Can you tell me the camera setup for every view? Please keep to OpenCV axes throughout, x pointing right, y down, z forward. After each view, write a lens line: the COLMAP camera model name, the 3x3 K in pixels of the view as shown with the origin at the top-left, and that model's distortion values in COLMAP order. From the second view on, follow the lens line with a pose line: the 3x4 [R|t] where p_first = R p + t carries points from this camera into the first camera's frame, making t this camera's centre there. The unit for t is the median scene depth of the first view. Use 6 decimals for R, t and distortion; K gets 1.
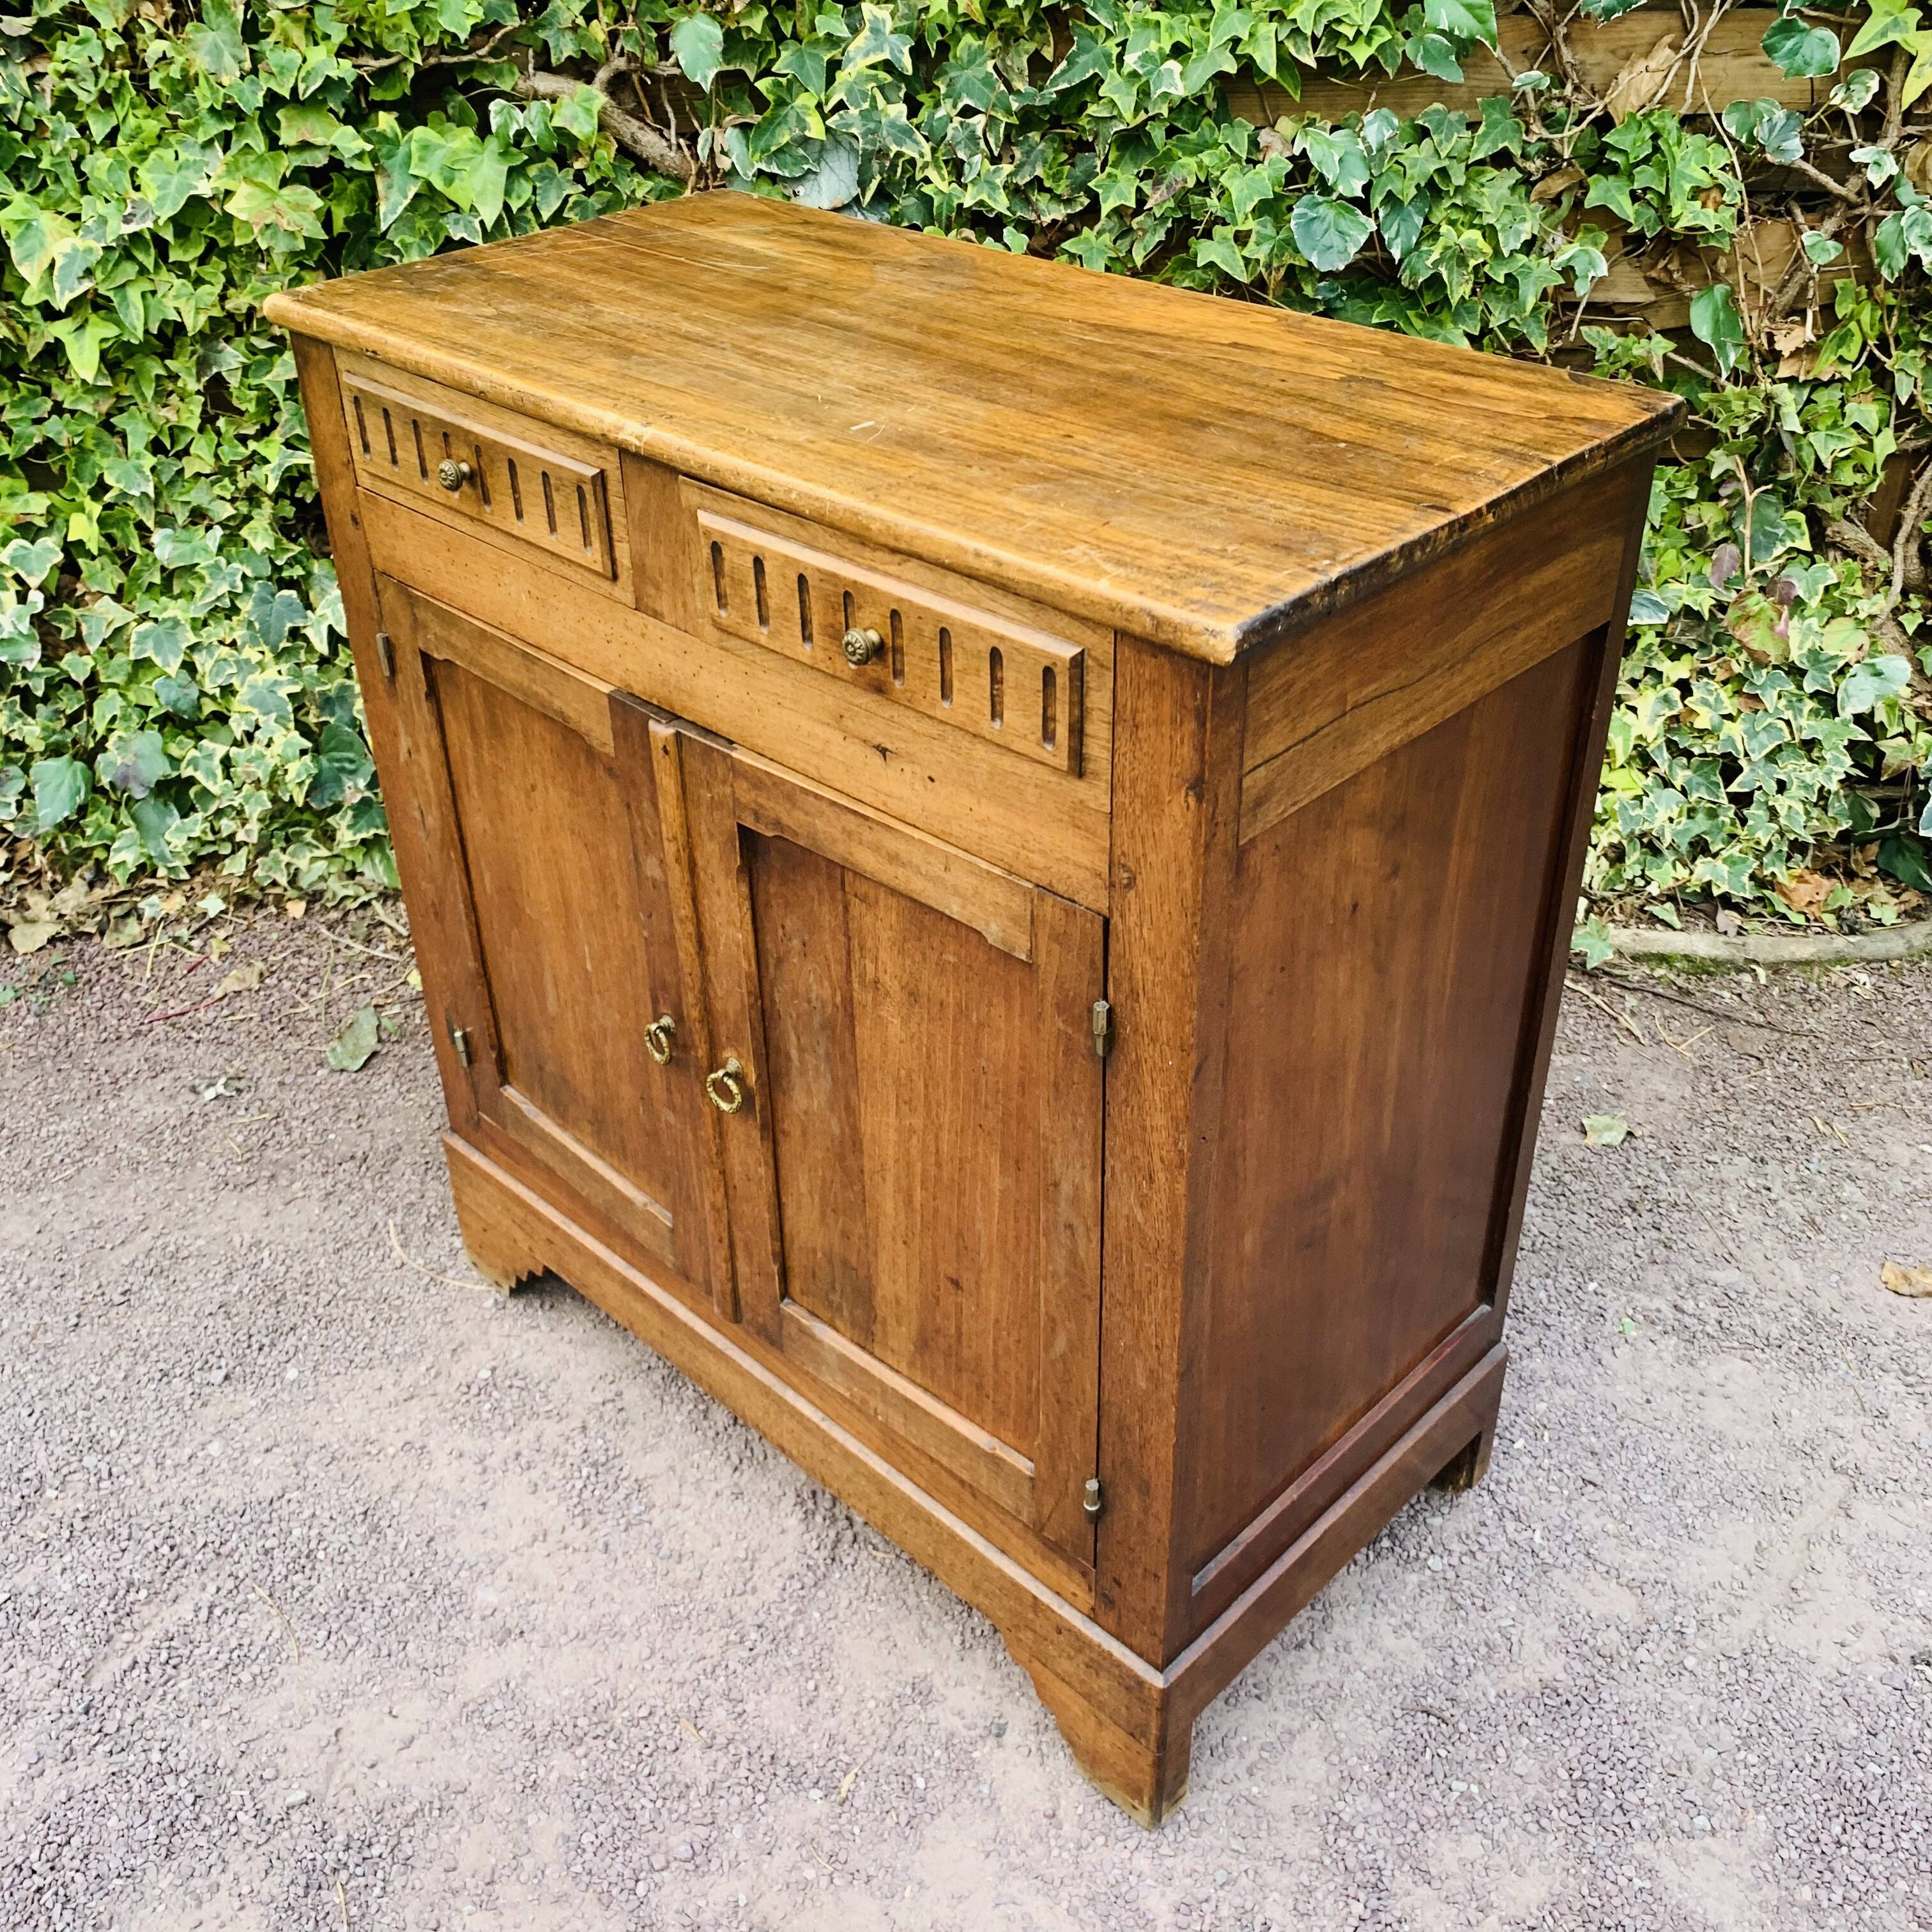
lens RADIAL K [[1976.2, 0, 945.2], [0, 1976.2, 947.7], [0, 0, 1]] dist [0.004410, 0.000000]
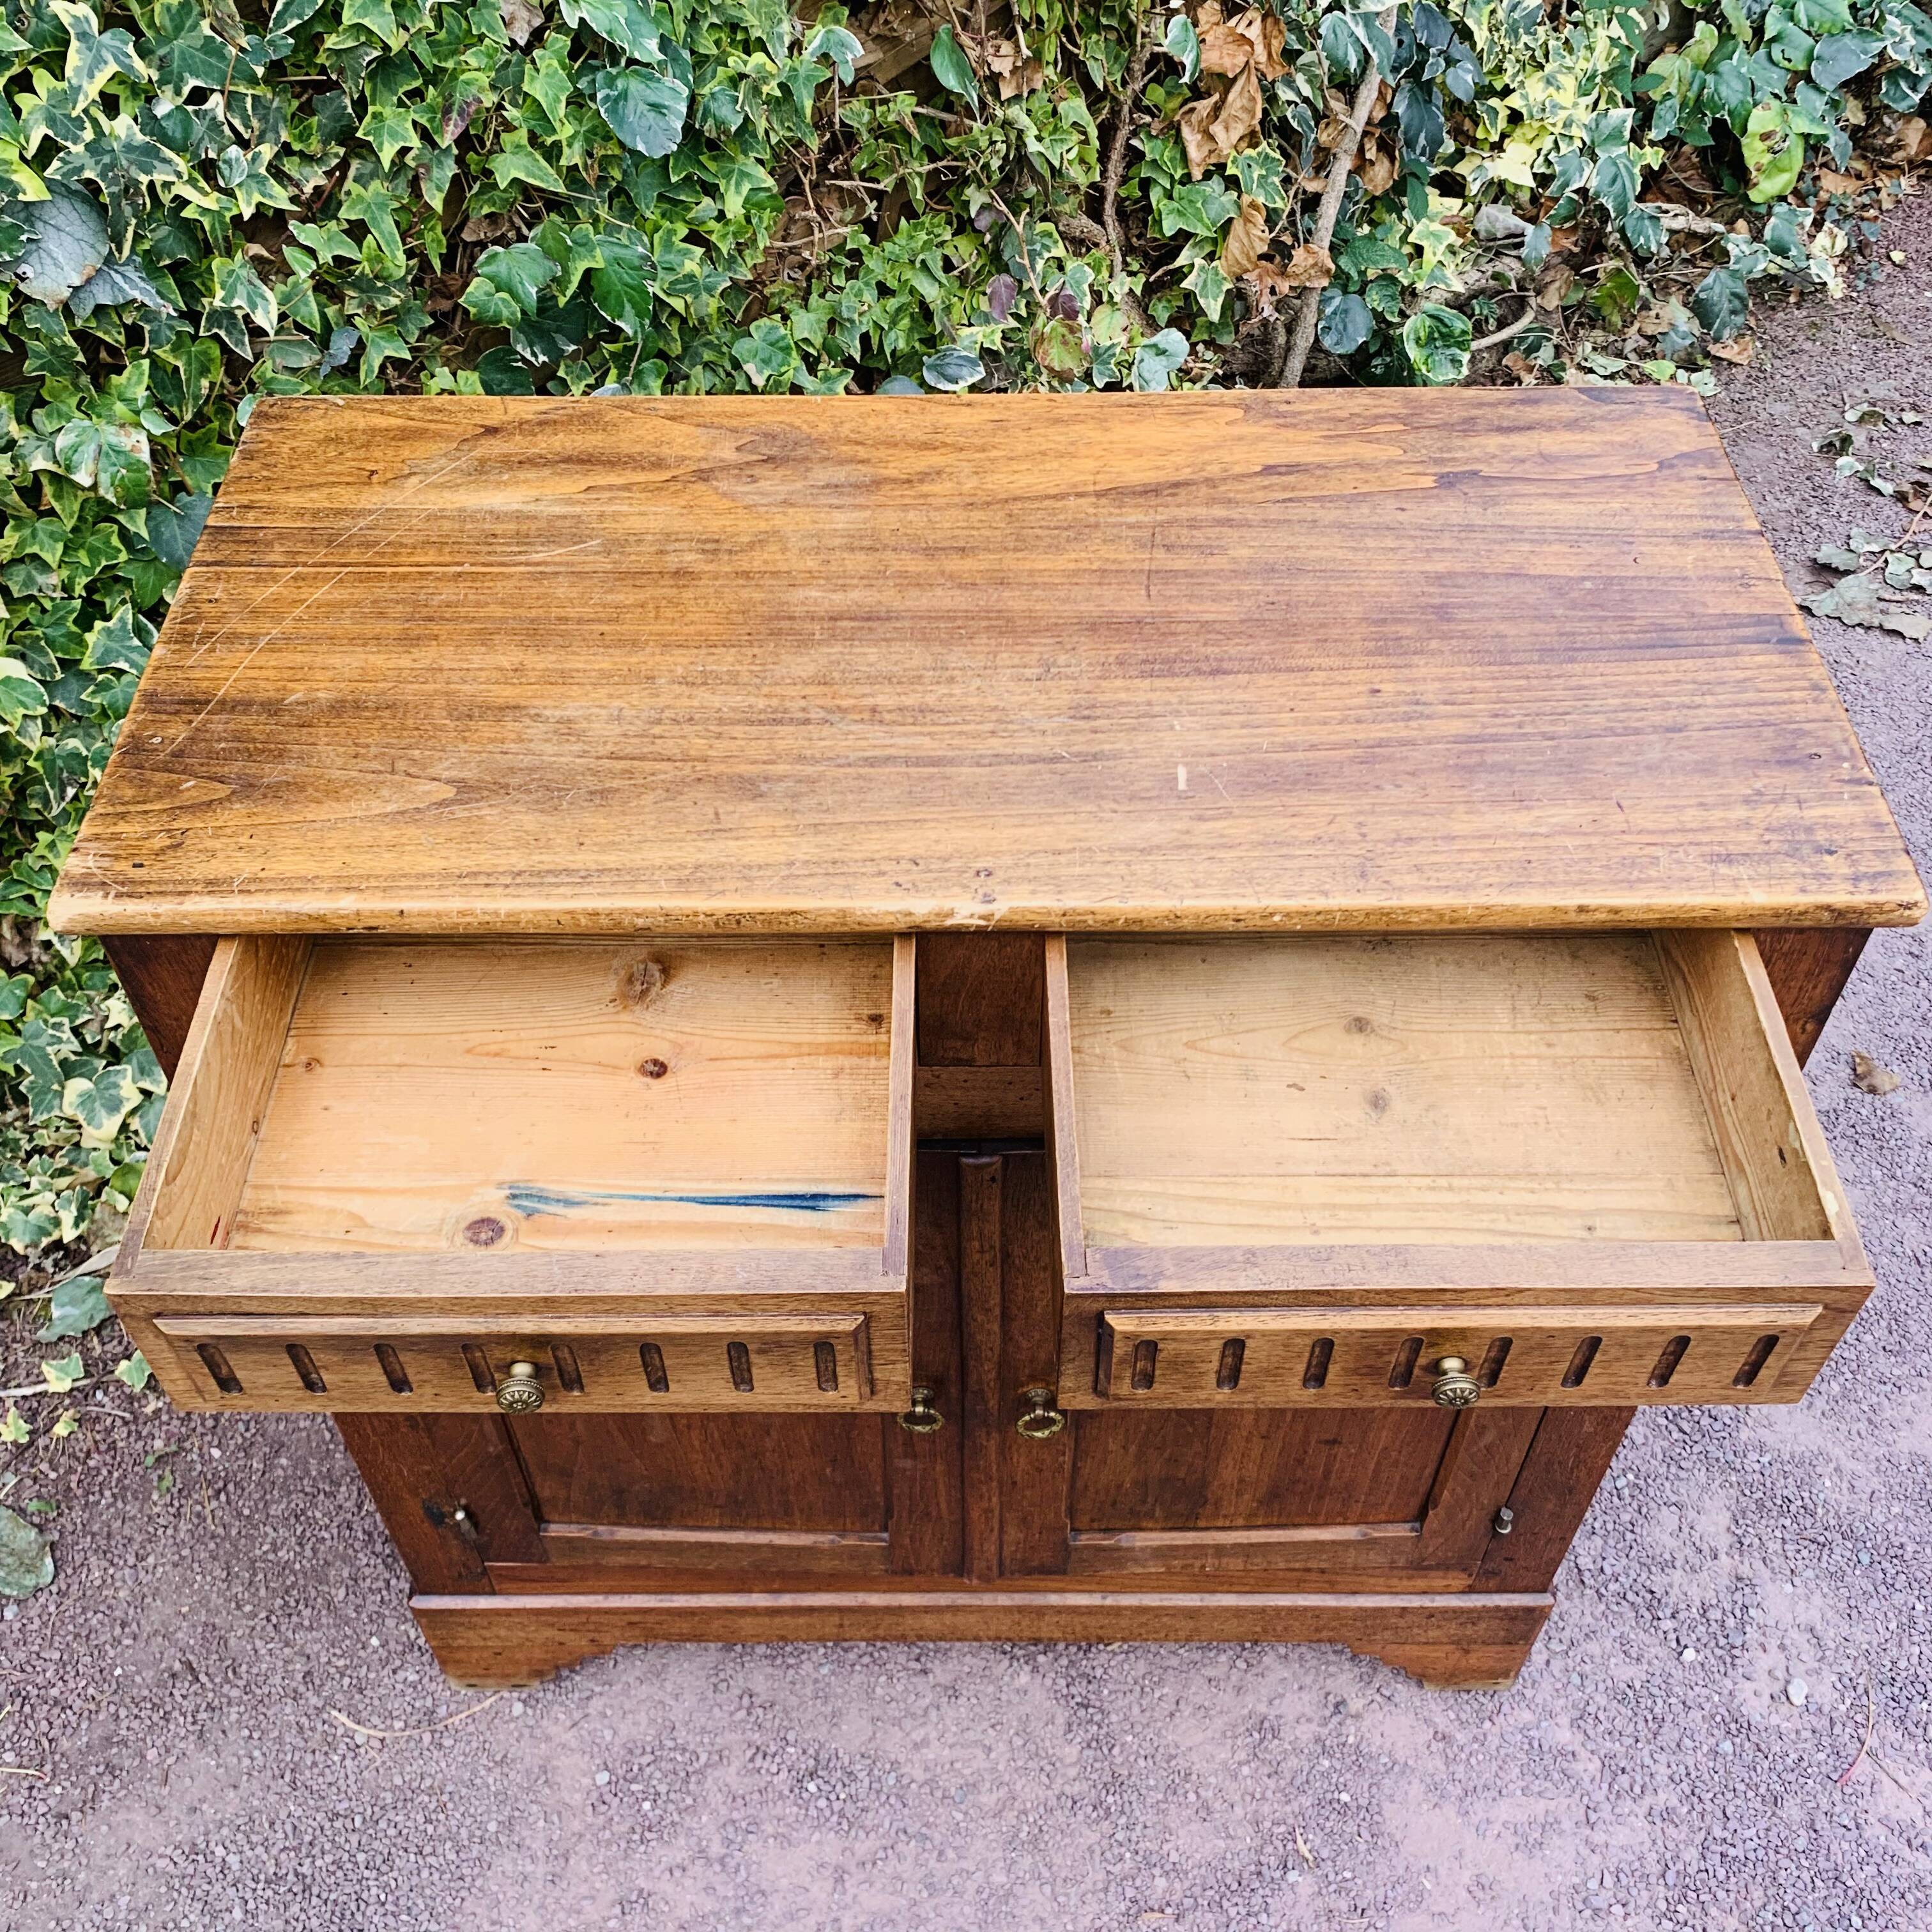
lens RADIAL K [[1976.2, 0, 941.0], [0, 1976.2, 992.7], [0, 0, 1]] dist [0.004410, 0.000000]
pose [[0.713149, -0.517914, 0.472424, -0.316351], [0.379233, 0.851819, 0.361368, -0.298117], [-0.589577, -0.078550, 0.803884, 0.209059]]
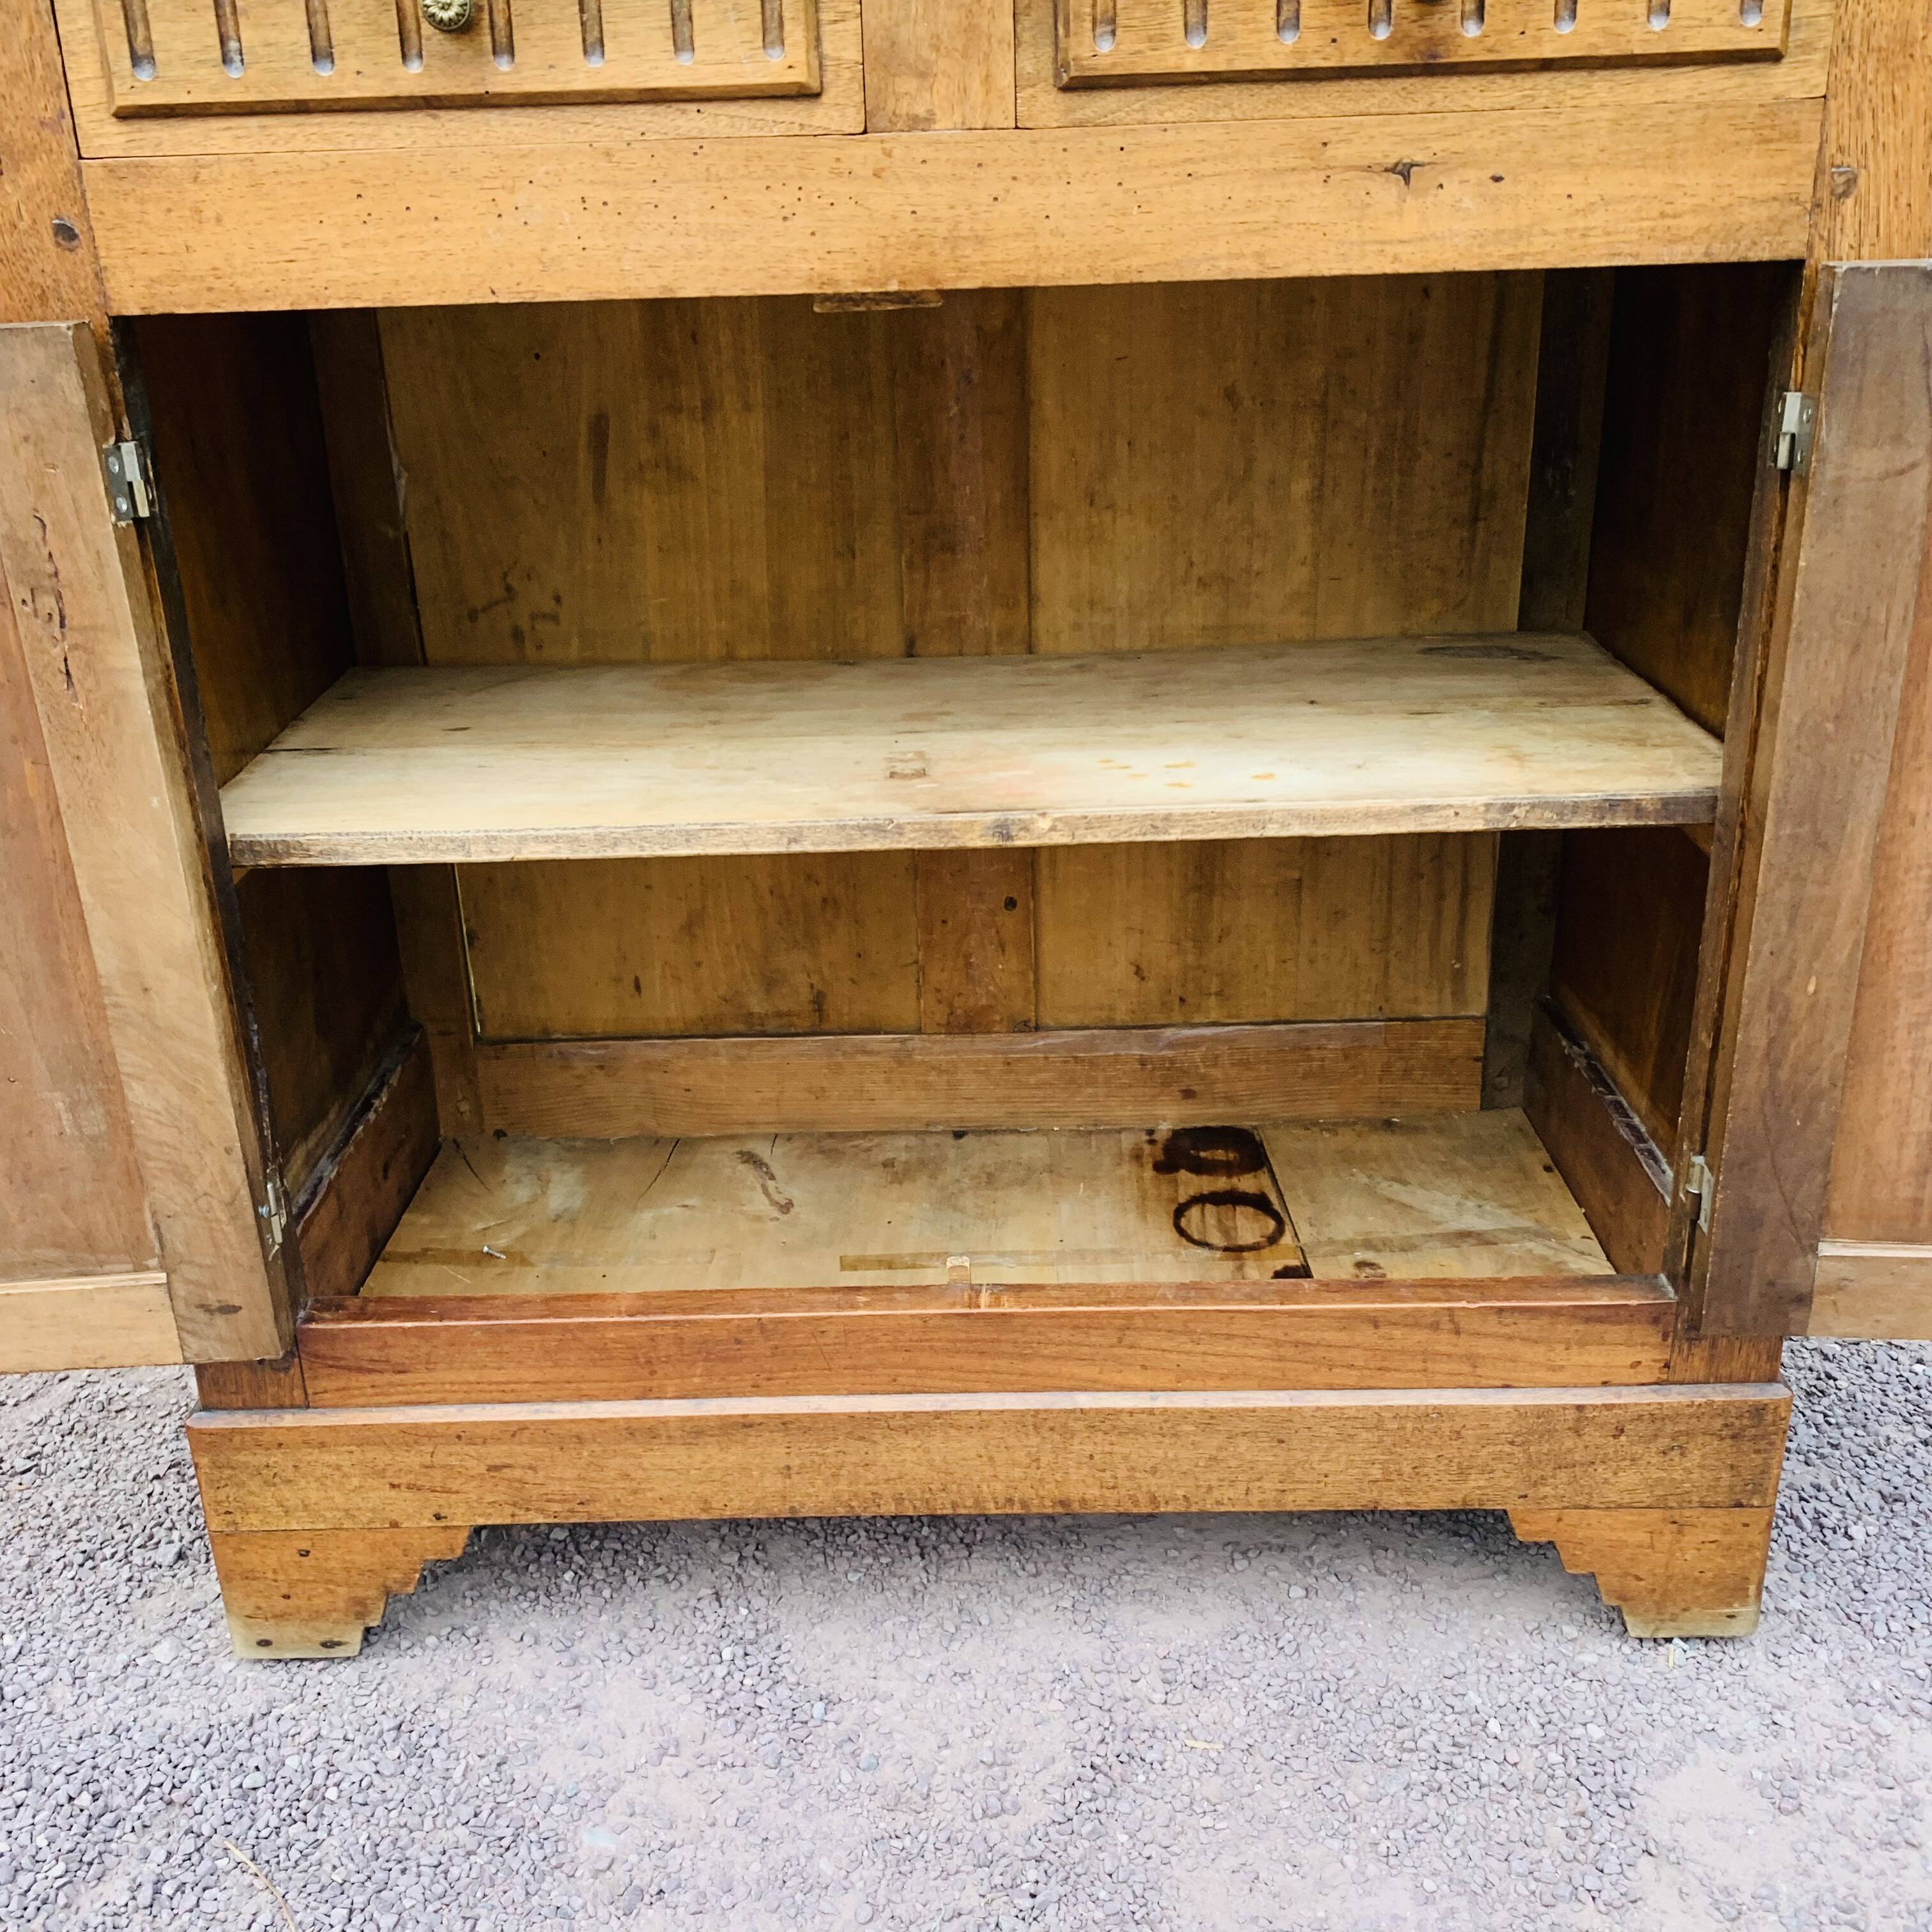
lens RADIAL K [[1976.2, 0, 949.0], [0, 1976.2, 957.4], [0, 0, 1]] dist [0.004410, 0.000000]
pose [[0.998412, -0.040134, 0.039534, -0.102630], [0.046455, 0.983516, -0.174750, 0.127348], [-0.031868, 0.176309, 0.983819, 0.247885]]
